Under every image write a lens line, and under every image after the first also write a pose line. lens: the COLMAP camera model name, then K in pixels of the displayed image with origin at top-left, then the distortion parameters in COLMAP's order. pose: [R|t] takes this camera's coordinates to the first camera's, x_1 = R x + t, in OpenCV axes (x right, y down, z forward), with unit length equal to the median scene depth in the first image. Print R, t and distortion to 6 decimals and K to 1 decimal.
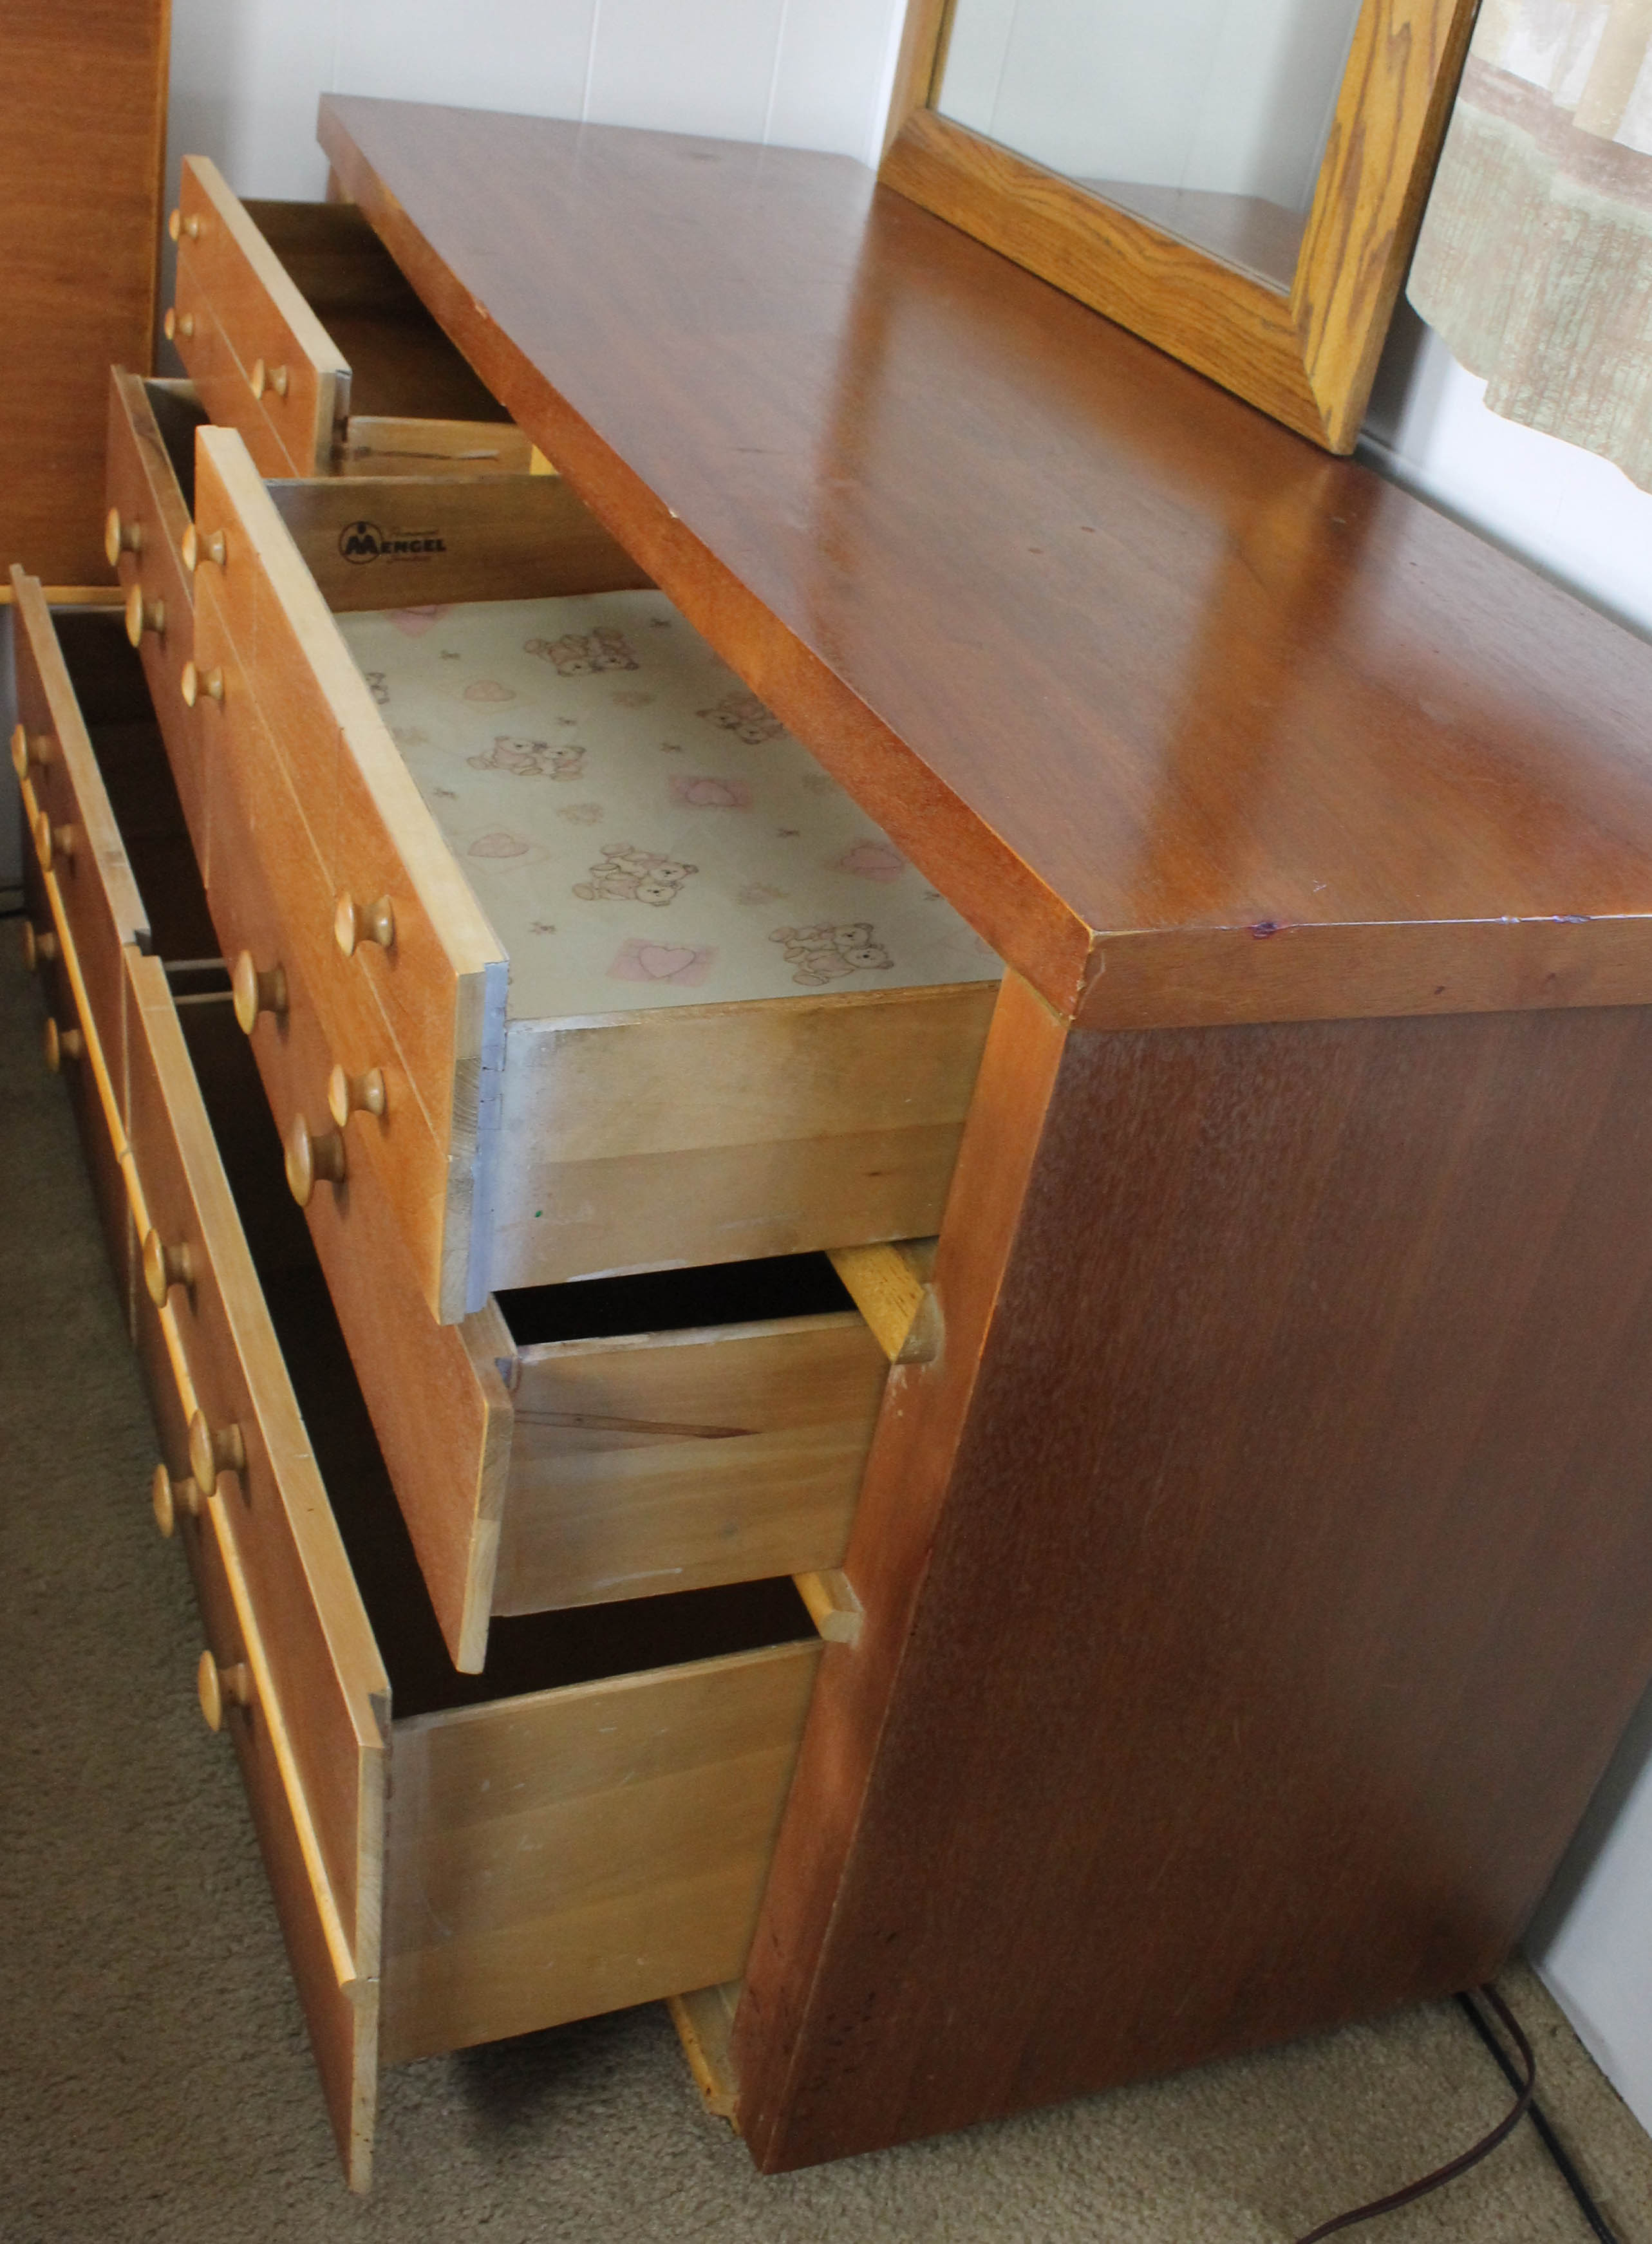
lens RADIAL K [[2239.5, 0, 836.9], [0, 2239.5, 1112.2], [0, 0, 1]] dist [-0.123708, 0.000000]
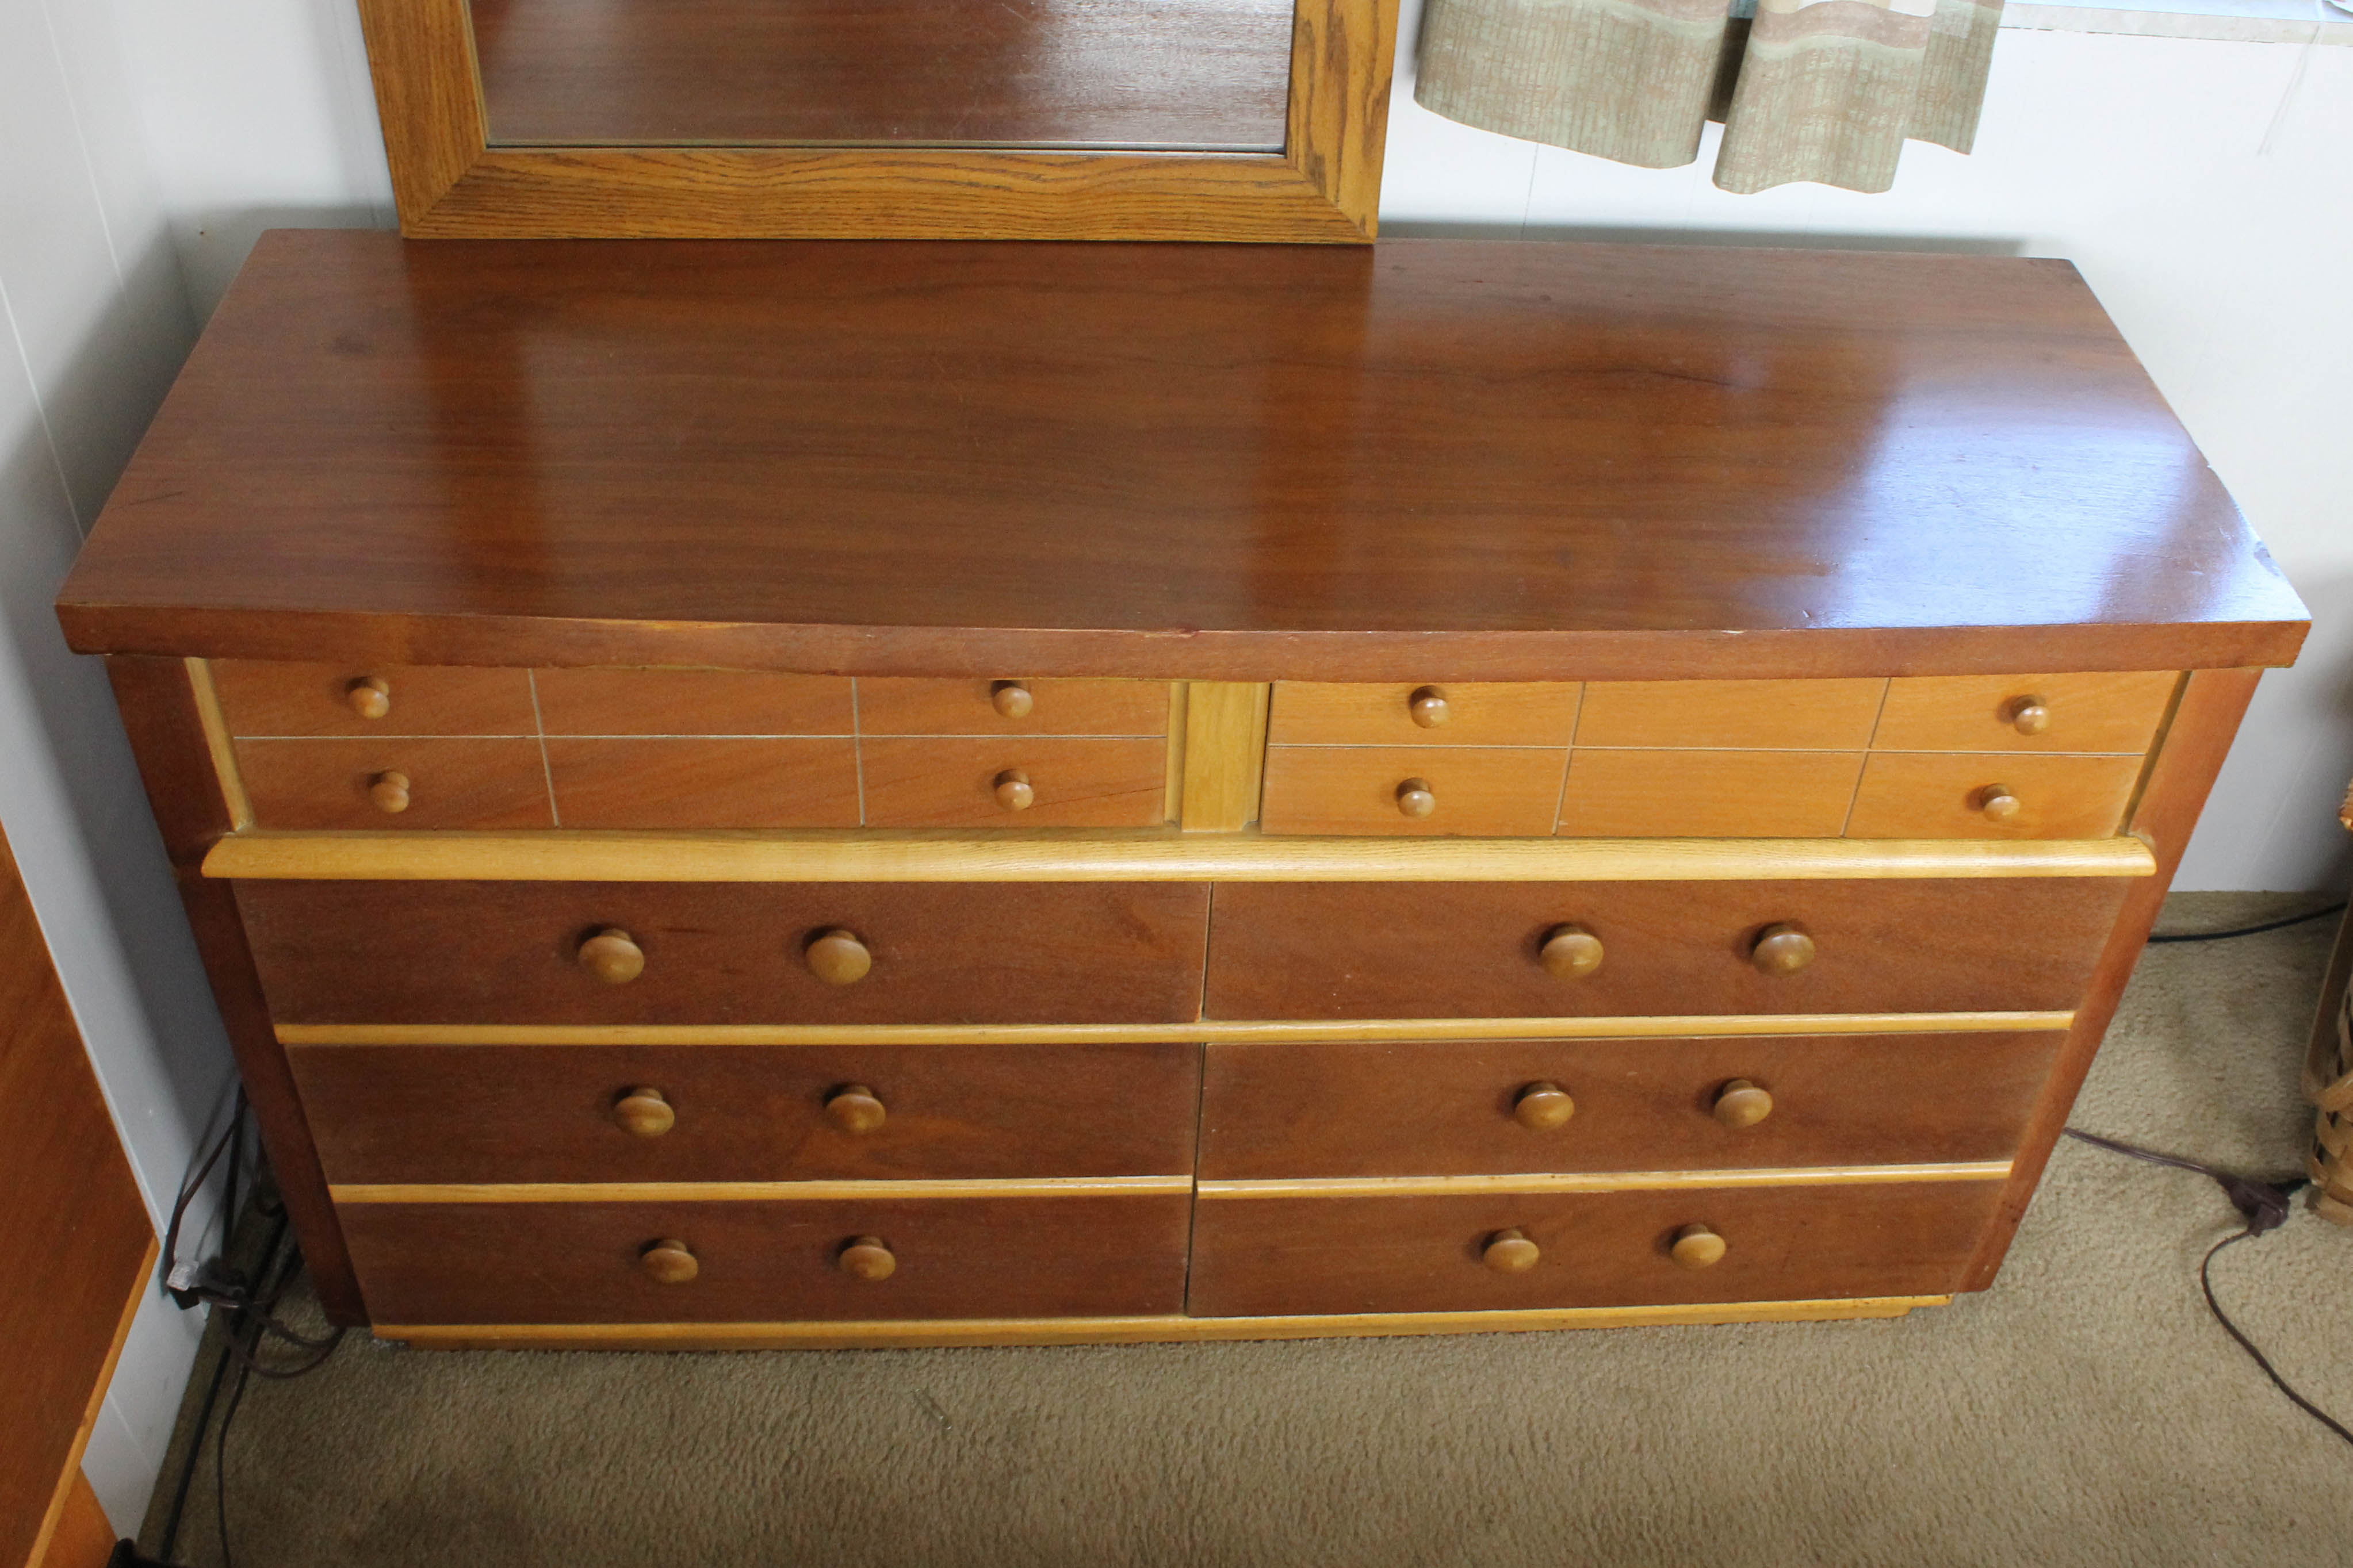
lens RADIAL K [[2387.0, 0, 1220.0], [0, 2387.0, 836.4], [0, 0, 1]] dist [-0.104581, 0.000000]
pose [[0.314281, -0.751302, 0.580321, -0.979347], [0.512198, 0.648882, 0.562676, -1.035220], [-0.799300, 0.120401, 0.588747, 0.374485]]
